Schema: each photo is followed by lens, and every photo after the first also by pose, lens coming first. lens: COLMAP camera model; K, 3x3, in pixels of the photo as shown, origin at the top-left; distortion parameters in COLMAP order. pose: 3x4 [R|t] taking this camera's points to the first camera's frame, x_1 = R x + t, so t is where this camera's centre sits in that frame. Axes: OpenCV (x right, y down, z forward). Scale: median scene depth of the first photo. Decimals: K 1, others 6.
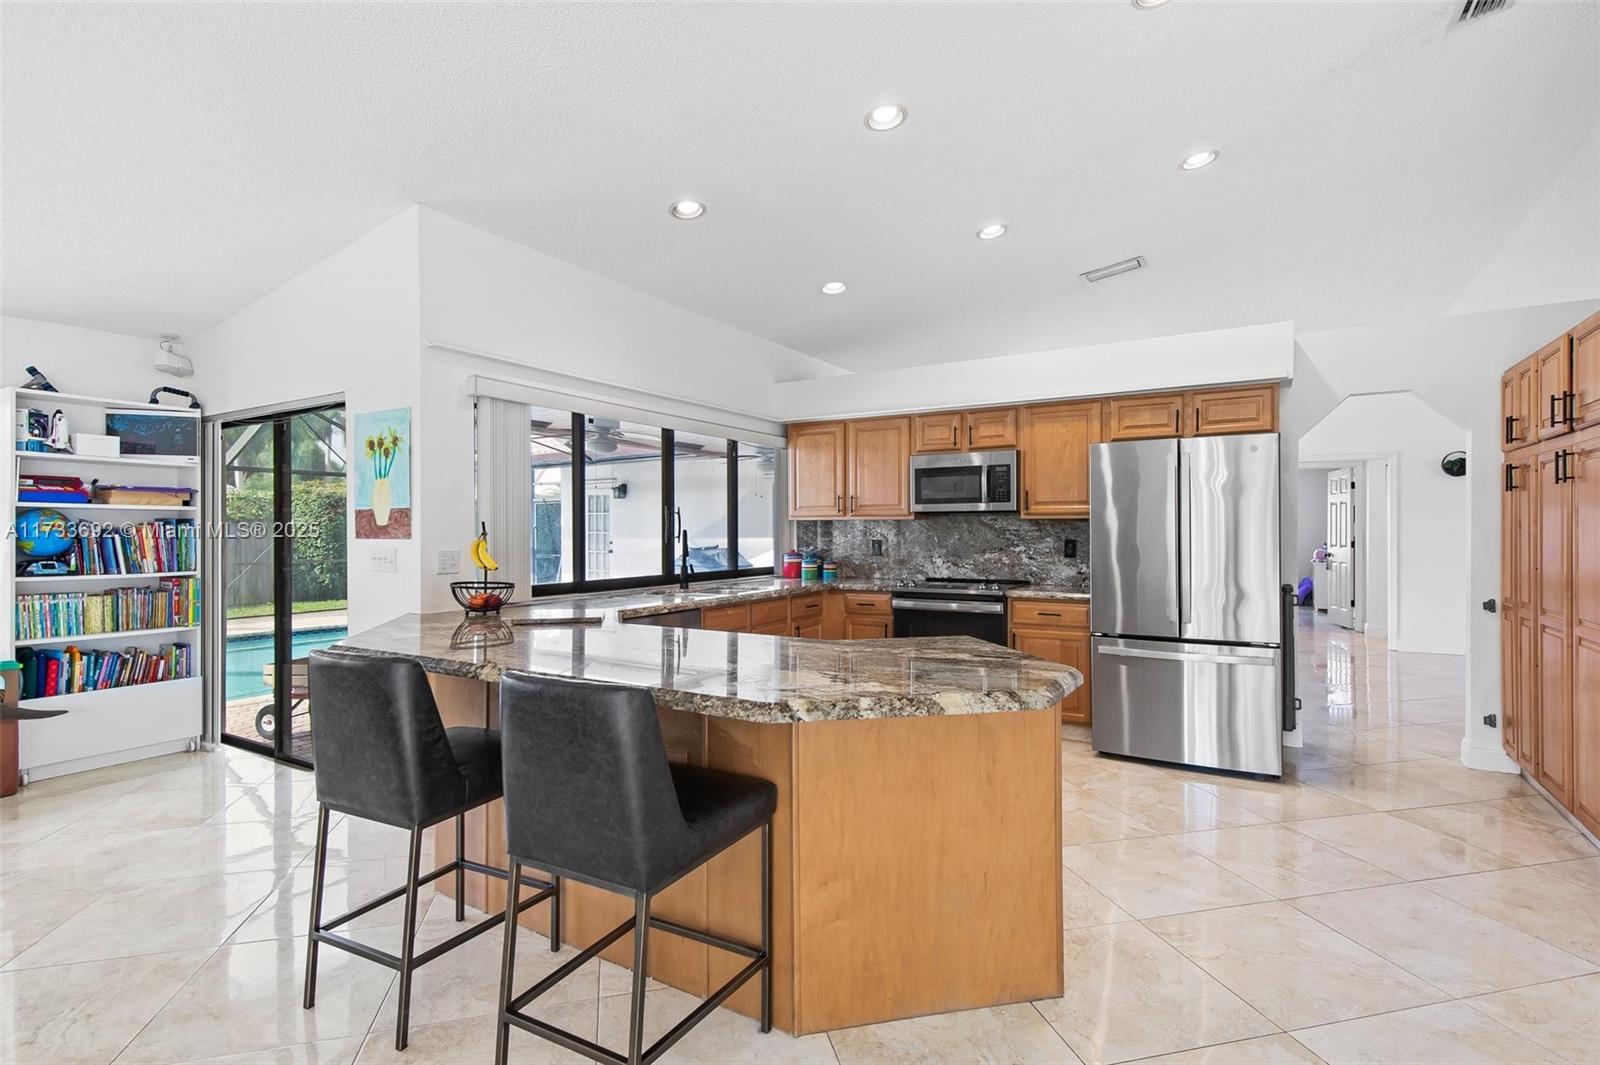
lens RADIAL K [[763.4, 0, 810.0], [0, 763.4, 531.7], [0, 0, 1]] dist [0.017207, -0.005135]
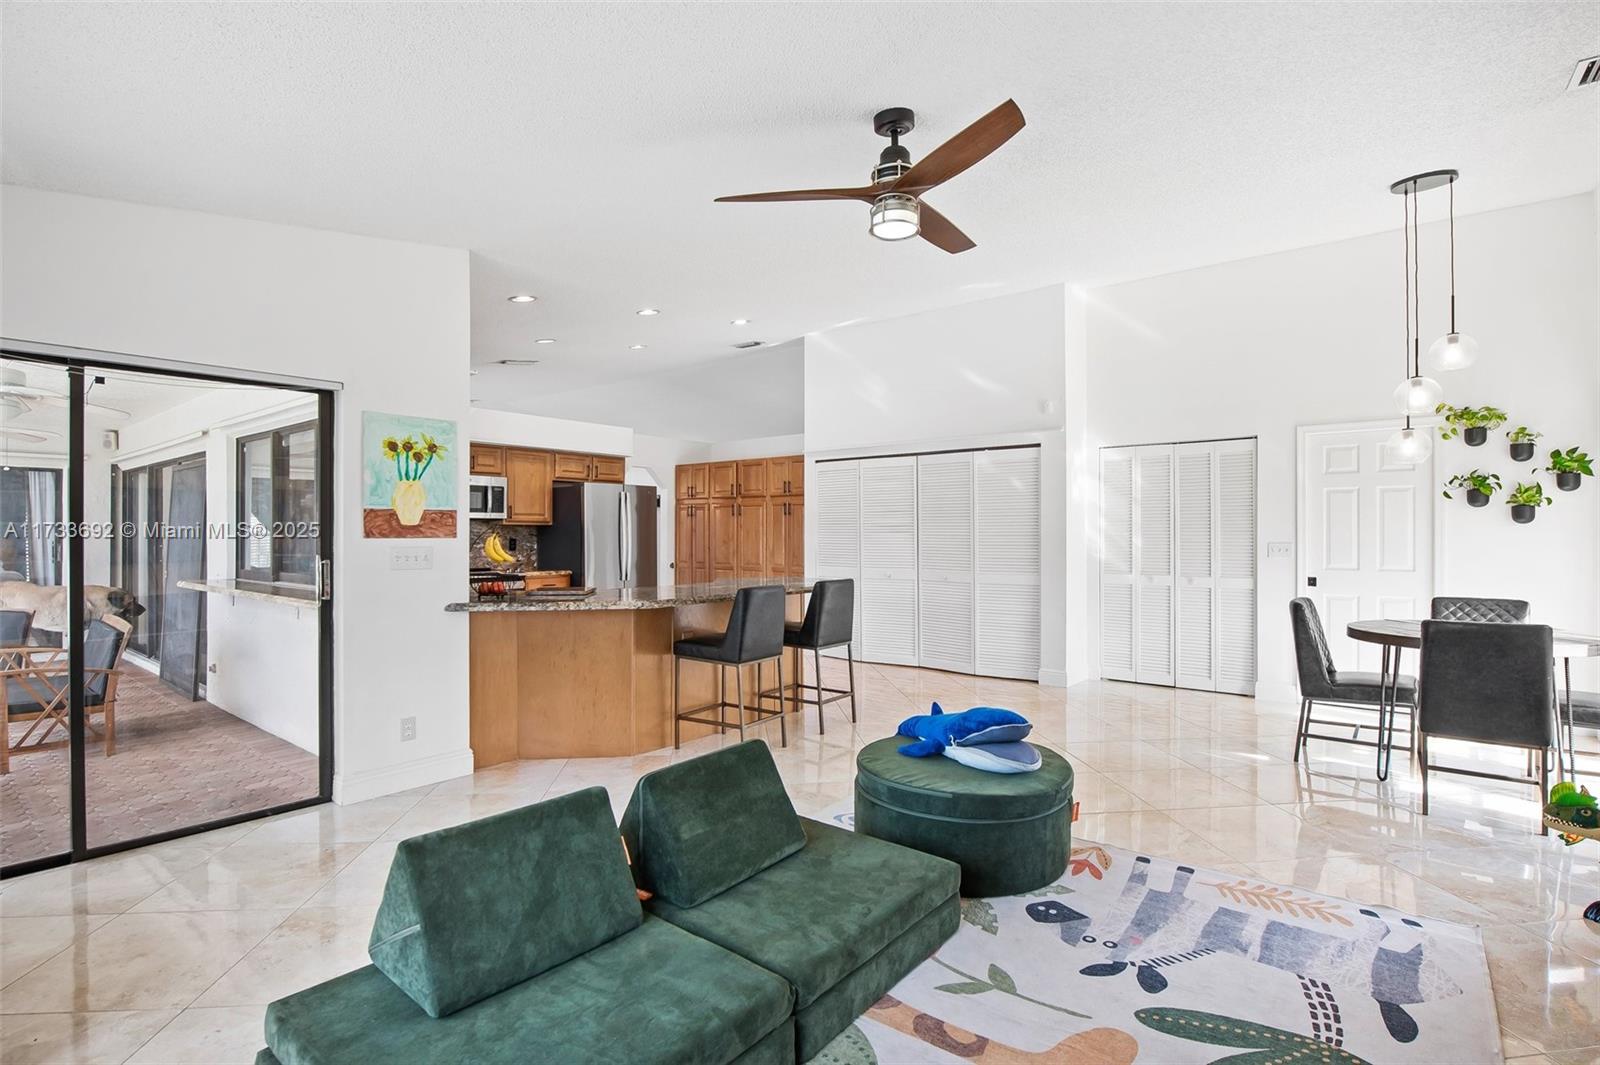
lens RADIAL K [[763.4, 0, 809.8], [0, 763.4, 537.8], [0, 0, 1]] dist [0.017207, -0.005135]
pose [[0.137019, -0.004176, 0.990560, -1.242854], [0.001913, 0.999990, 0.003951, 0.004958], [-0.990567, 0.001354, 0.137025, 0.256133]]
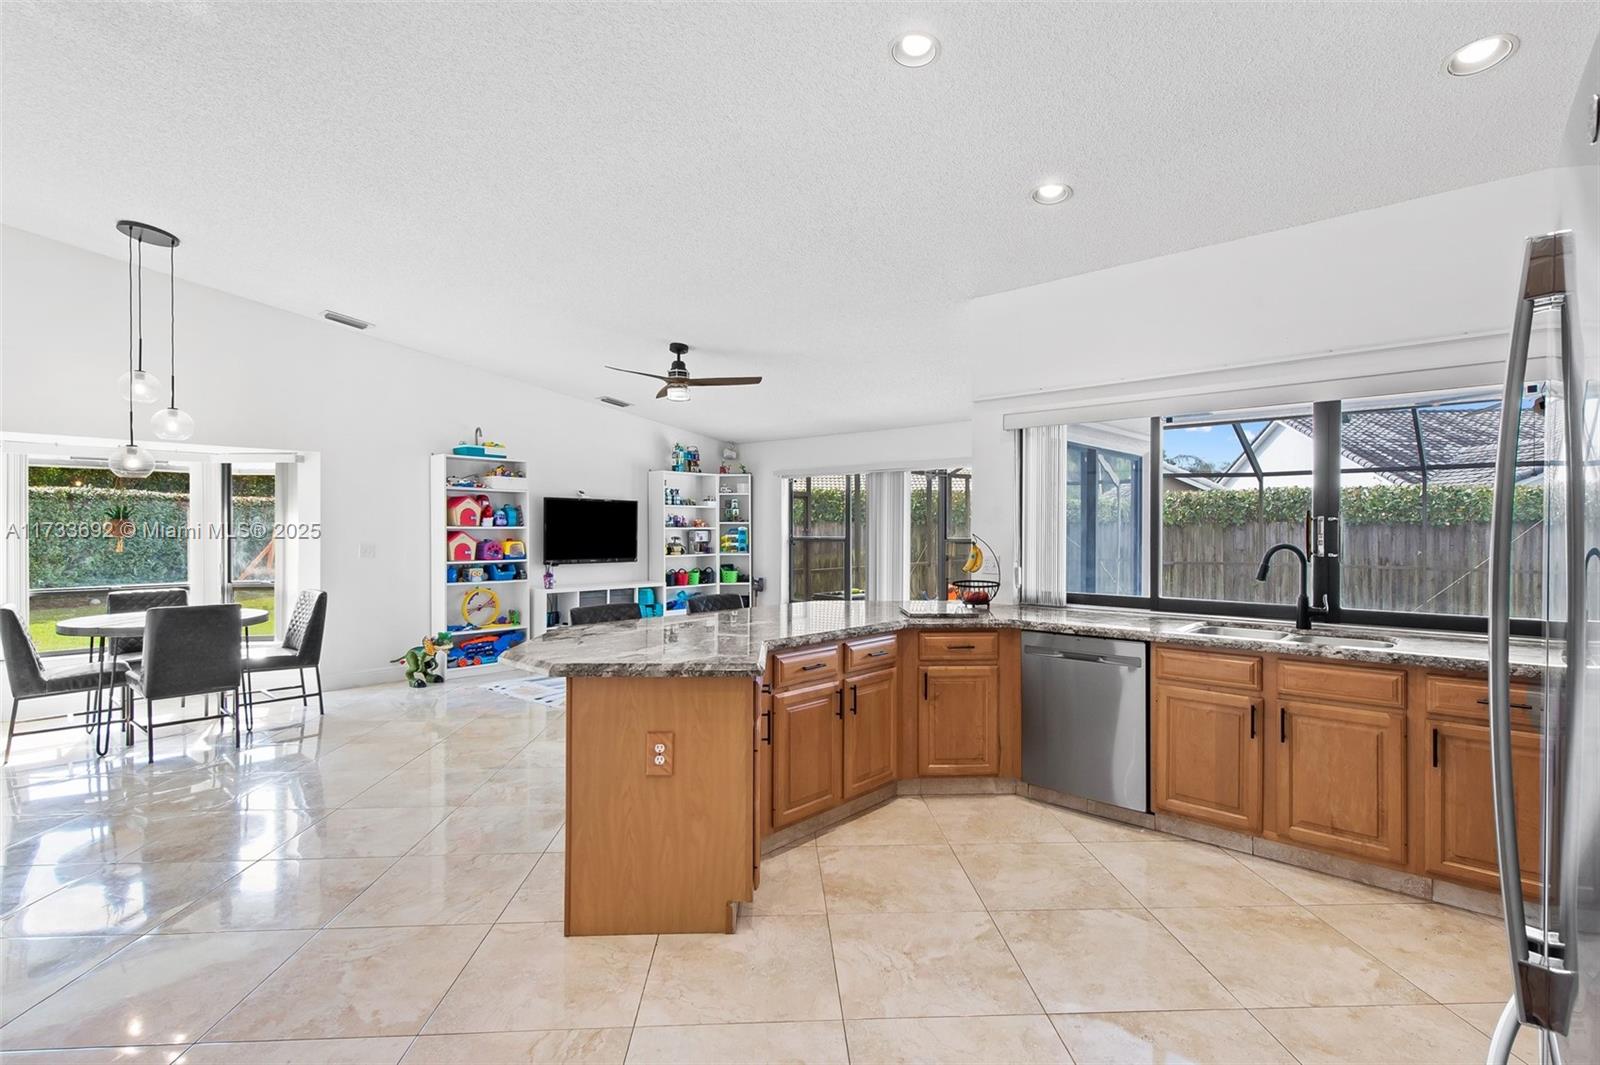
lens RADIAL K [[763.4, 0, 808.2], [0, 763.4, 530.5], [0, 0, 1]] dist [0.017207, -0.005135]
pose [[-0.196410, 0.003822, -0.980514, 0.679177], [-0.004364, 0.999979, 0.004772, -0.018030], [0.980512, 0.005216, -0.196389, 0.764863]]
